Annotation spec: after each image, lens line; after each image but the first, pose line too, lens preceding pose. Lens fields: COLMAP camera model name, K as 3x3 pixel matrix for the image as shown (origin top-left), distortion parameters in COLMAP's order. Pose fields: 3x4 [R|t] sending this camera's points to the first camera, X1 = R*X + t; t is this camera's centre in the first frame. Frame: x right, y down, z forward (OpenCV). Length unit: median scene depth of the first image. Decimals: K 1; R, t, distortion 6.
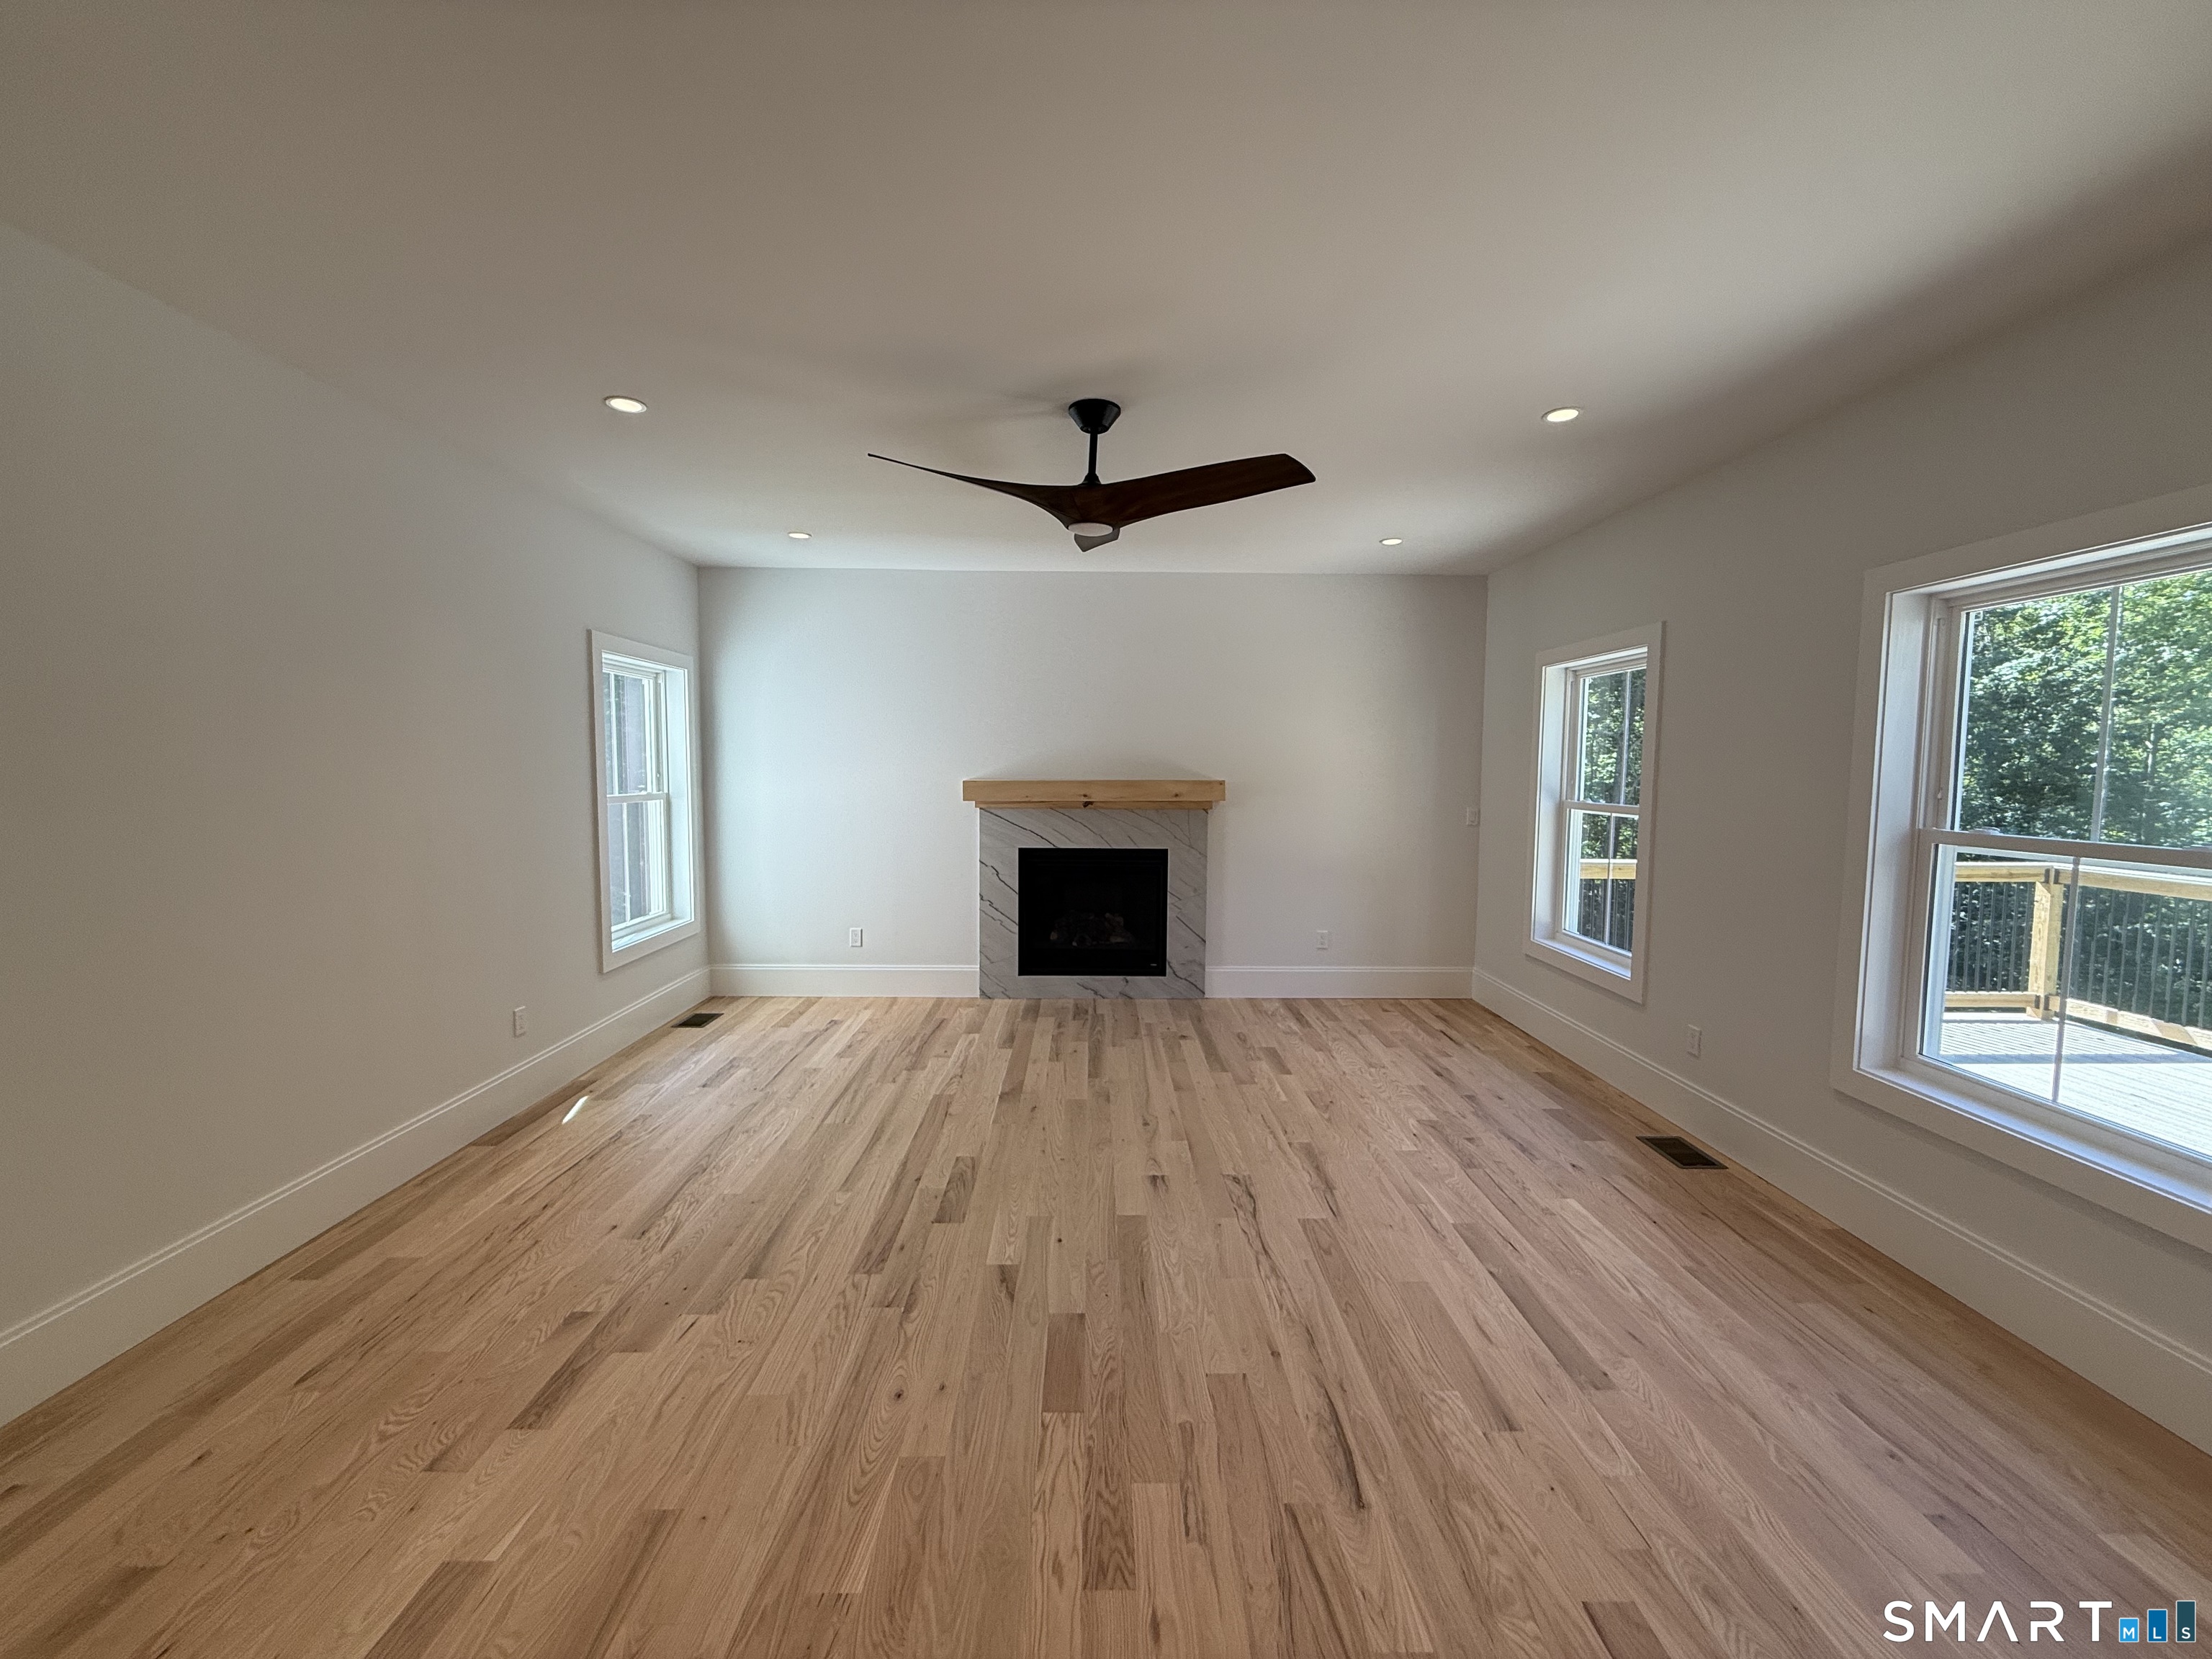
lens RADIAL K [[883.8, 0, 1111.8], [0, 883.8, 836.9], [0, 0, 1]] dist [0.001786, 0.000213]
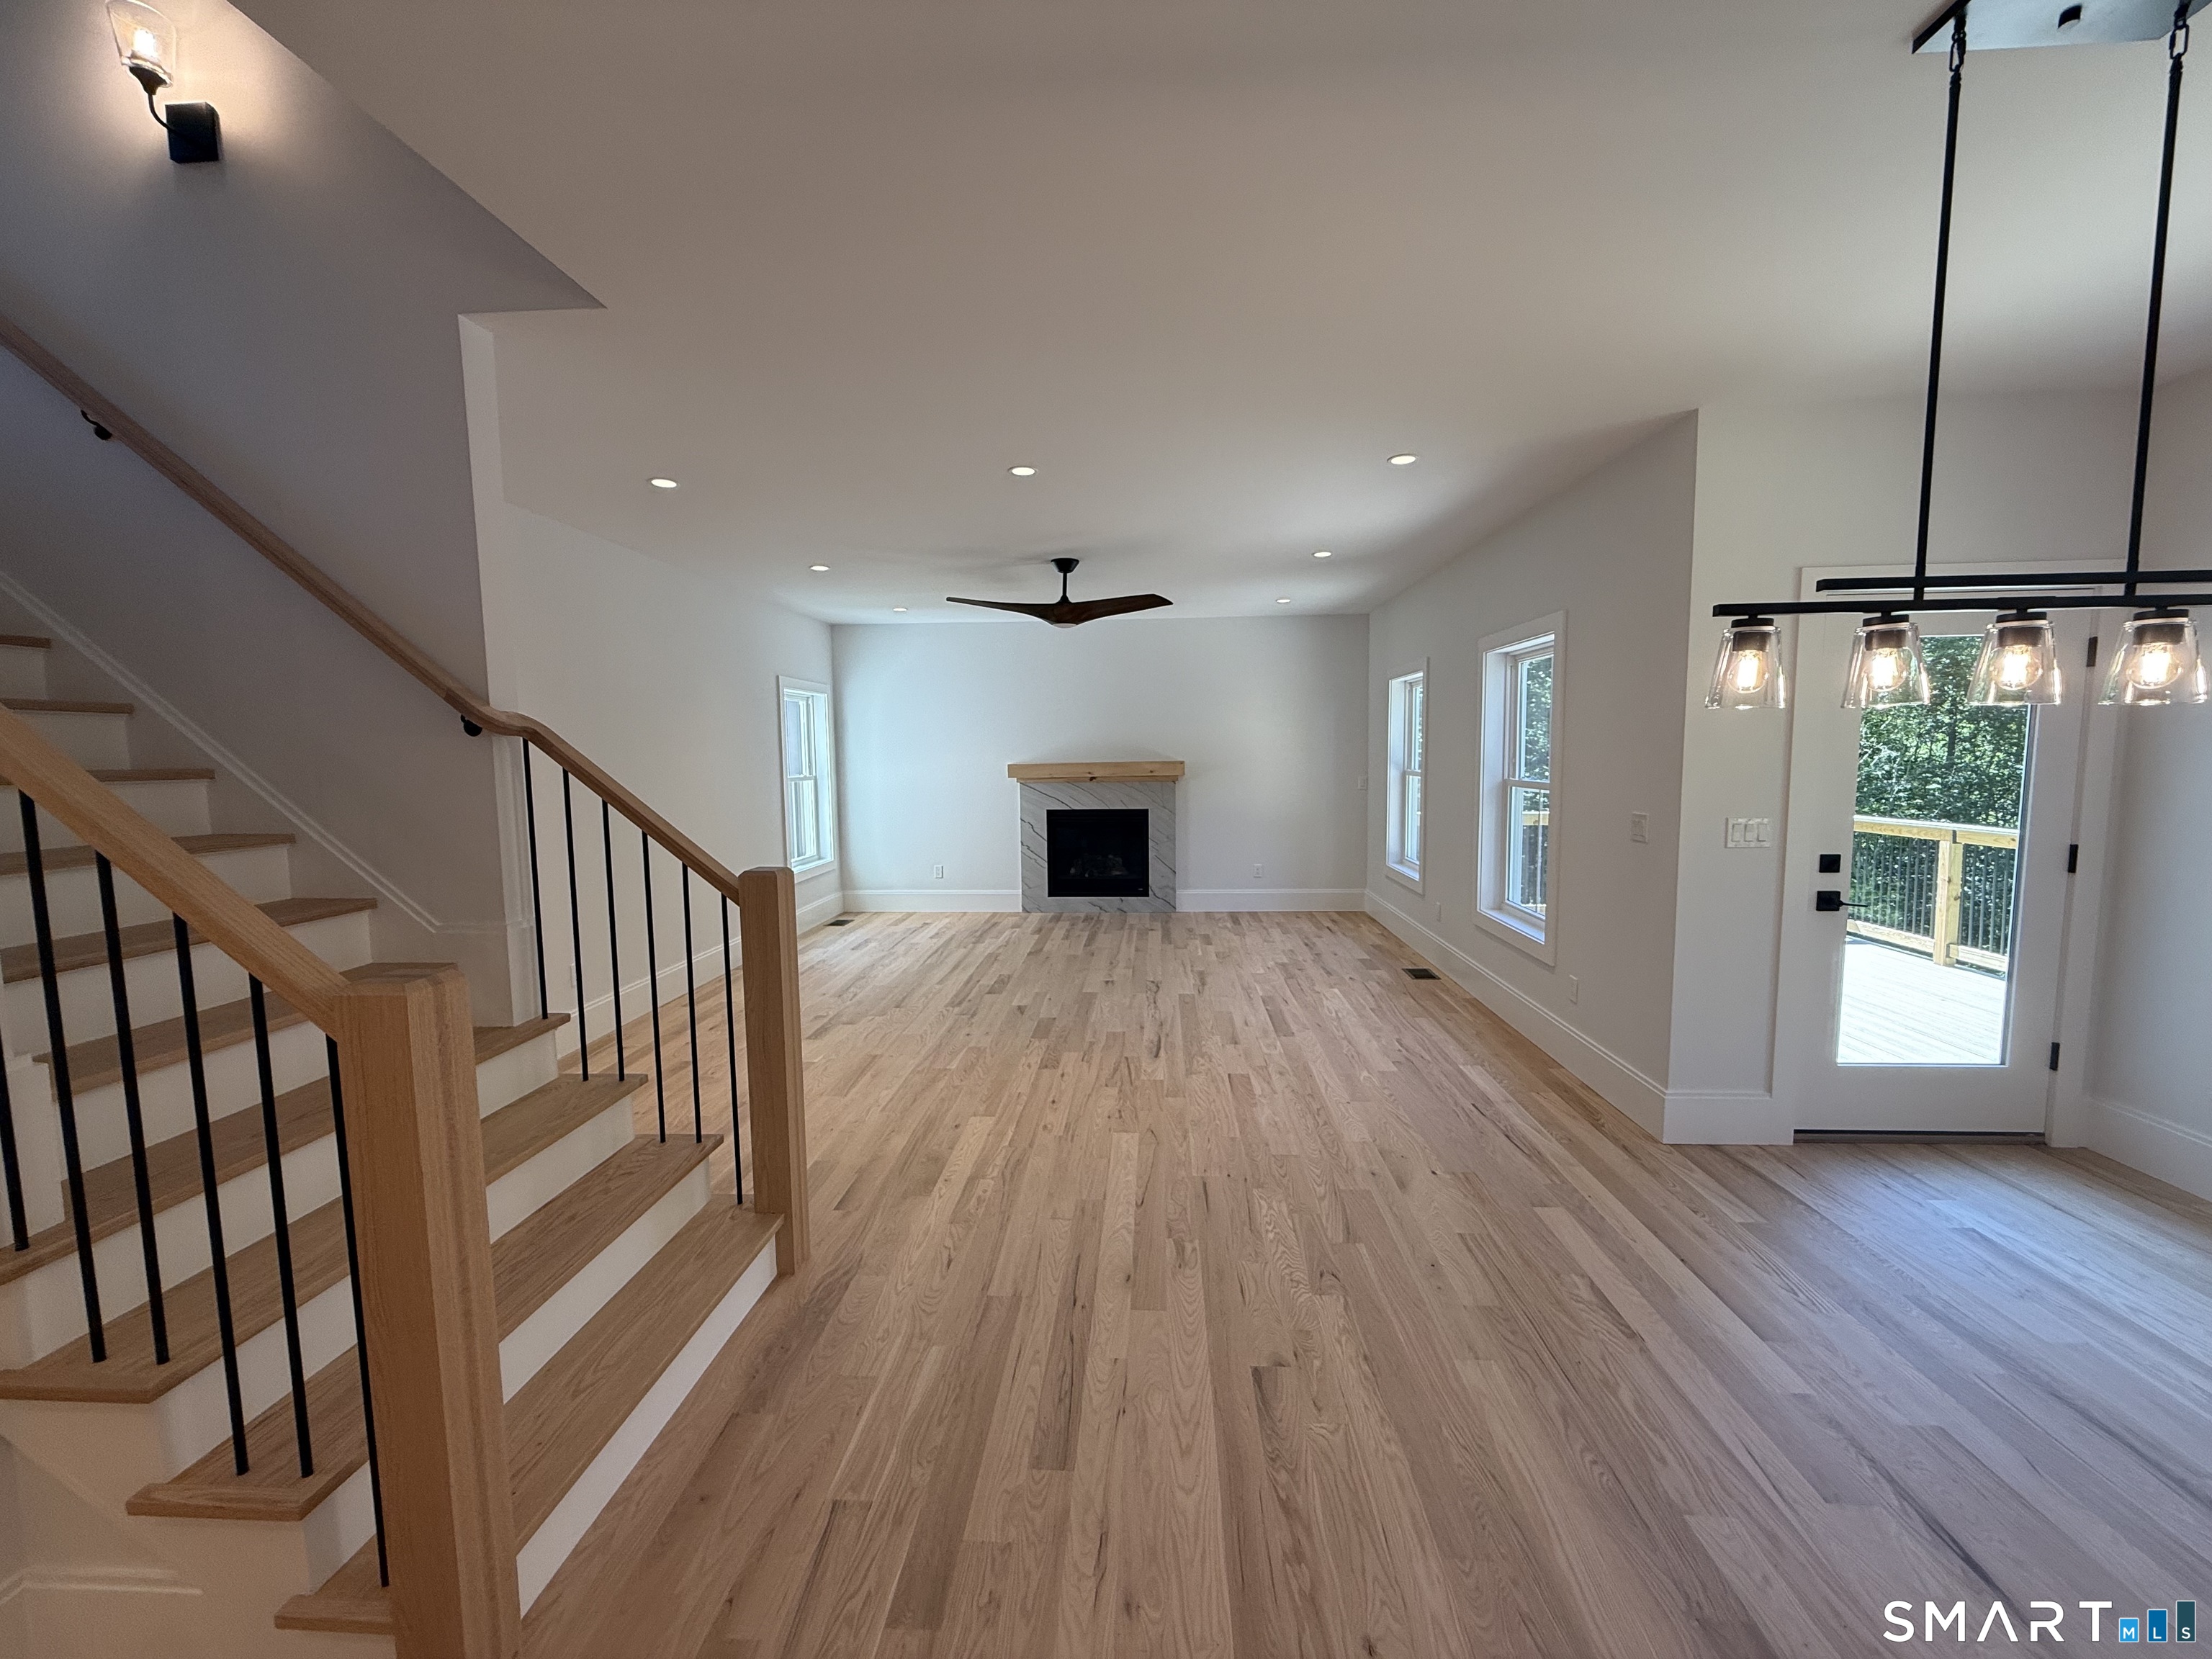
lens RADIAL K [[883.8, 0, 1112.1], [0, 883.8, 835.3], [0, 0, 1]] dist [0.001786, 0.000213]
pose [[0.997091, -0.011202, -0.075392, 0.141323], [0.012197, 0.999844, 0.012761, 0.047122], [0.075237, -0.013644, 0.997072, -0.570646]]
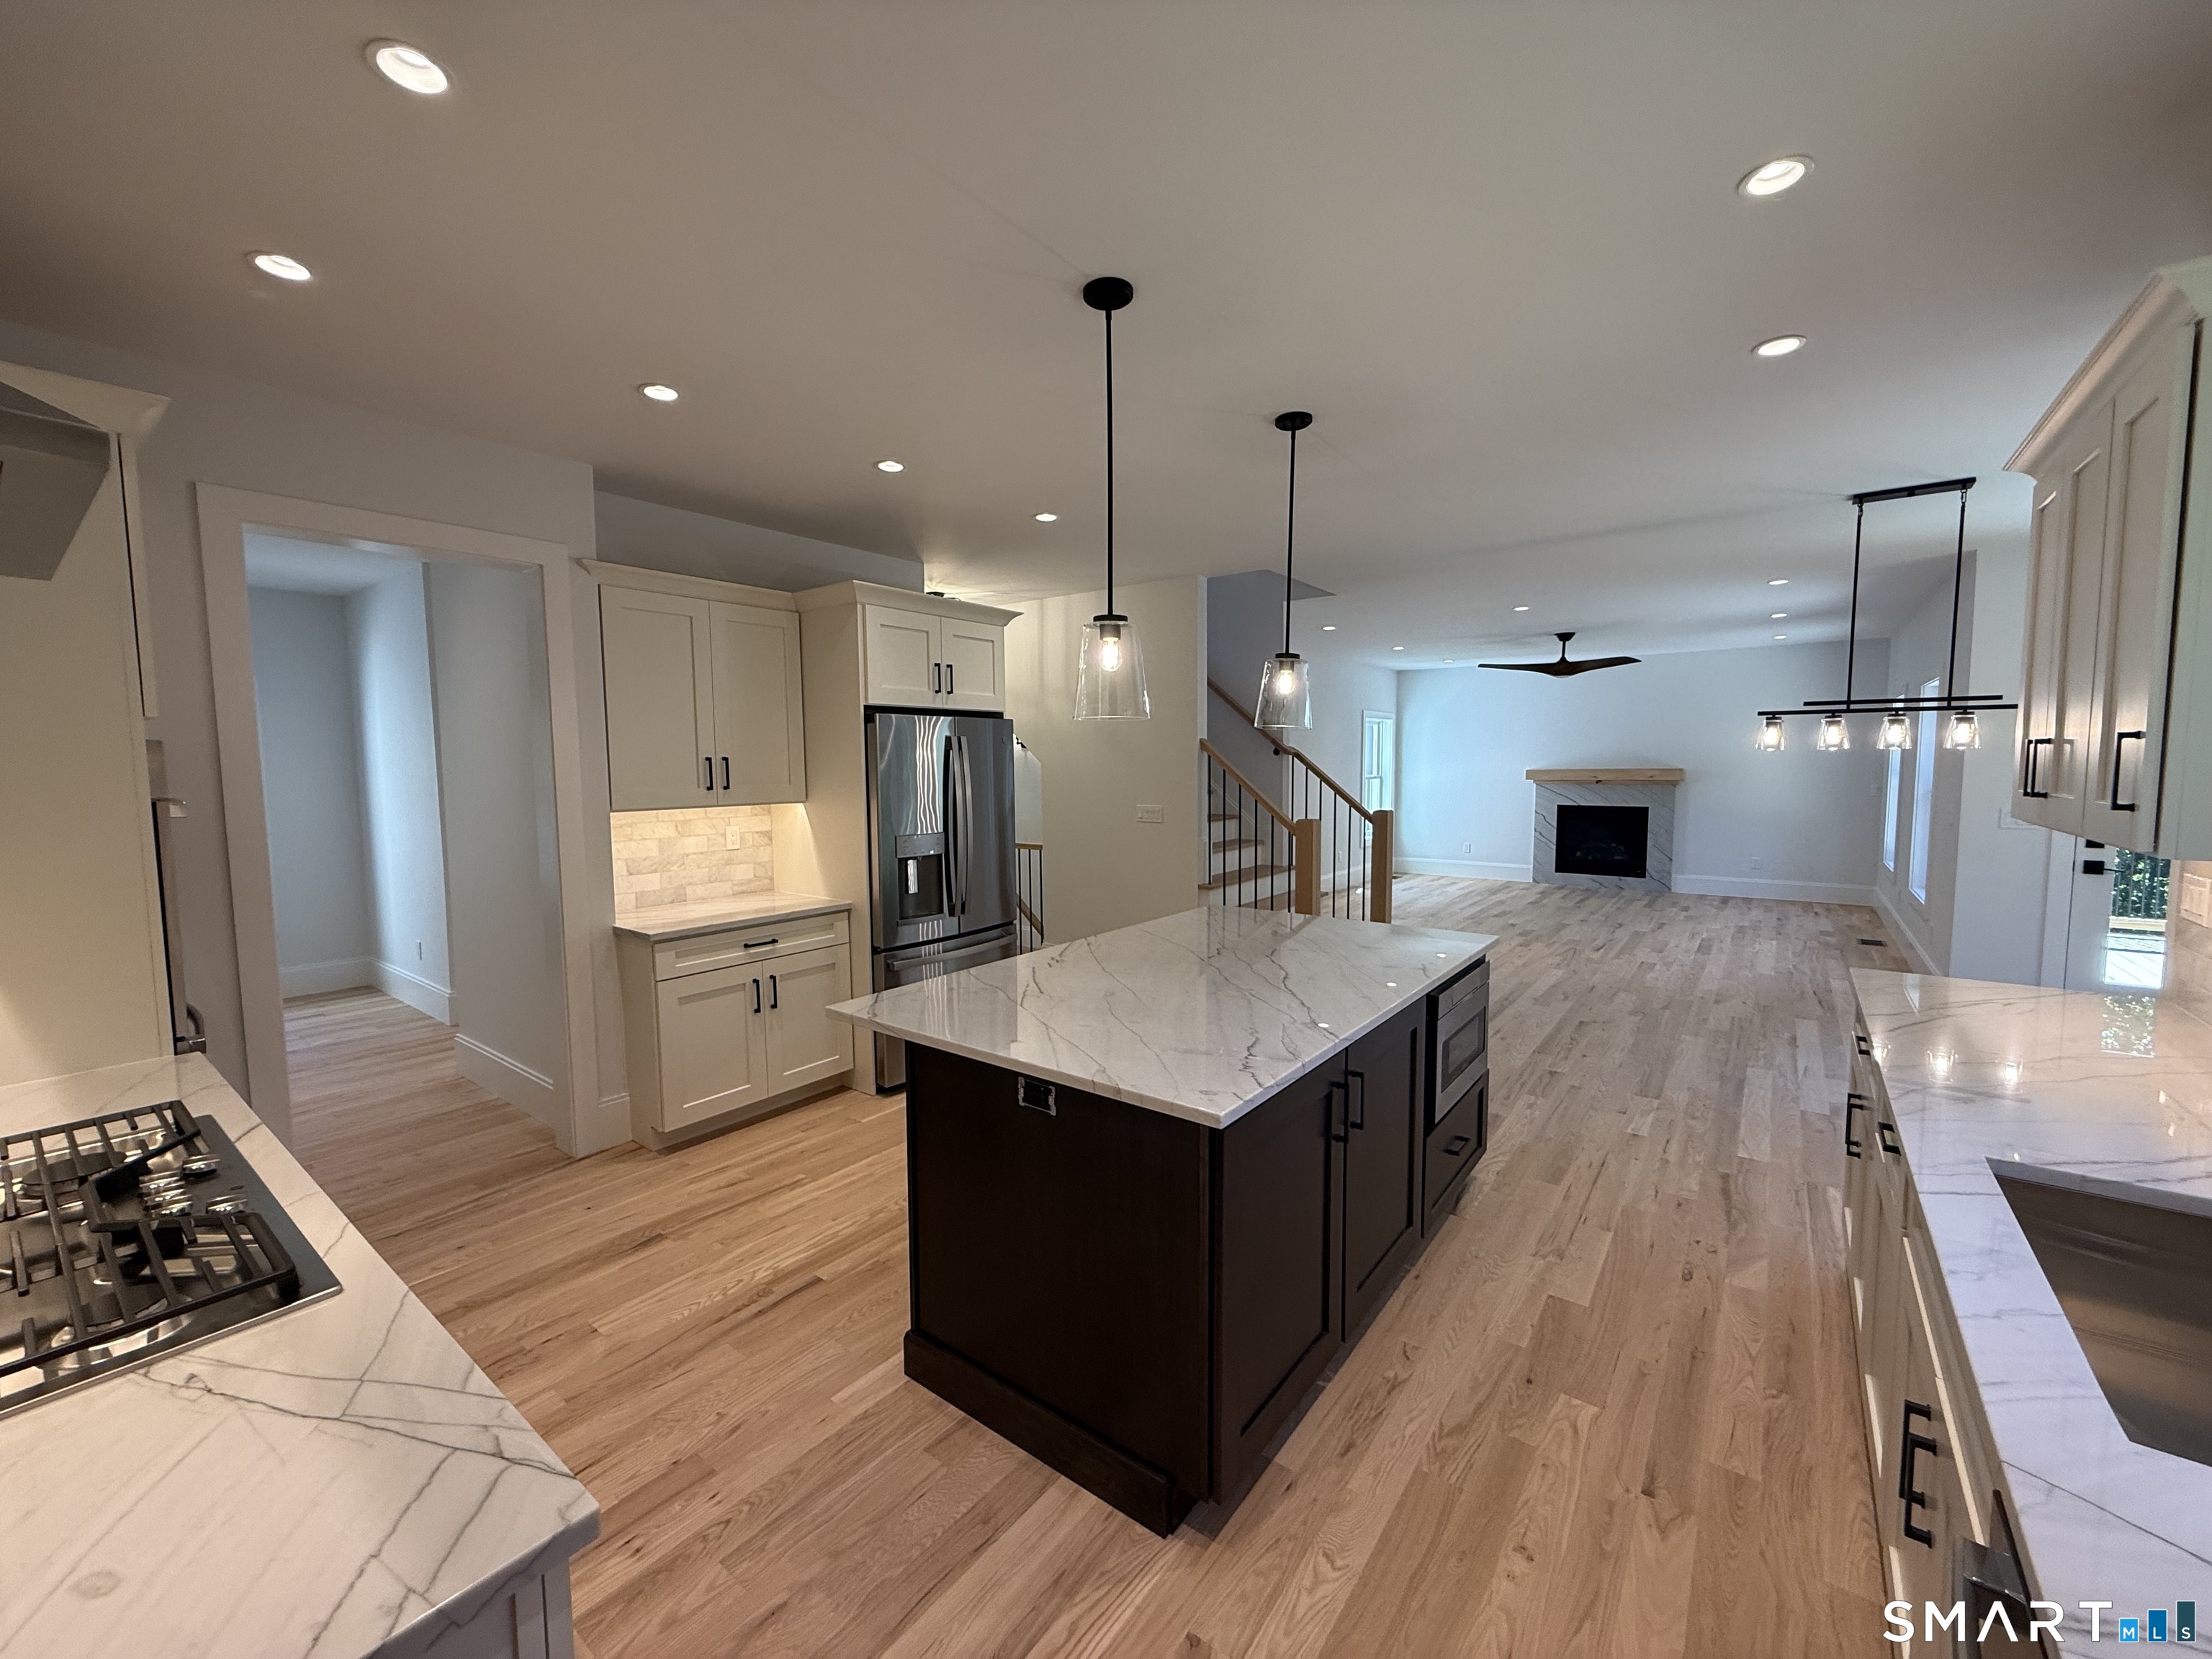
lens RADIAL K [[883.8, 0, 1107.8], [0, 883.8, 828.6], [0, 0, 1]] dist [0.001786, 0.000213]
pose [[0.783679, 0.036674, -0.620083, 0.400071], [-0.040230, 0.999156, 0.008250, 0.109341], [0.619862, 0.018481, 0.784493, -1.378713]]
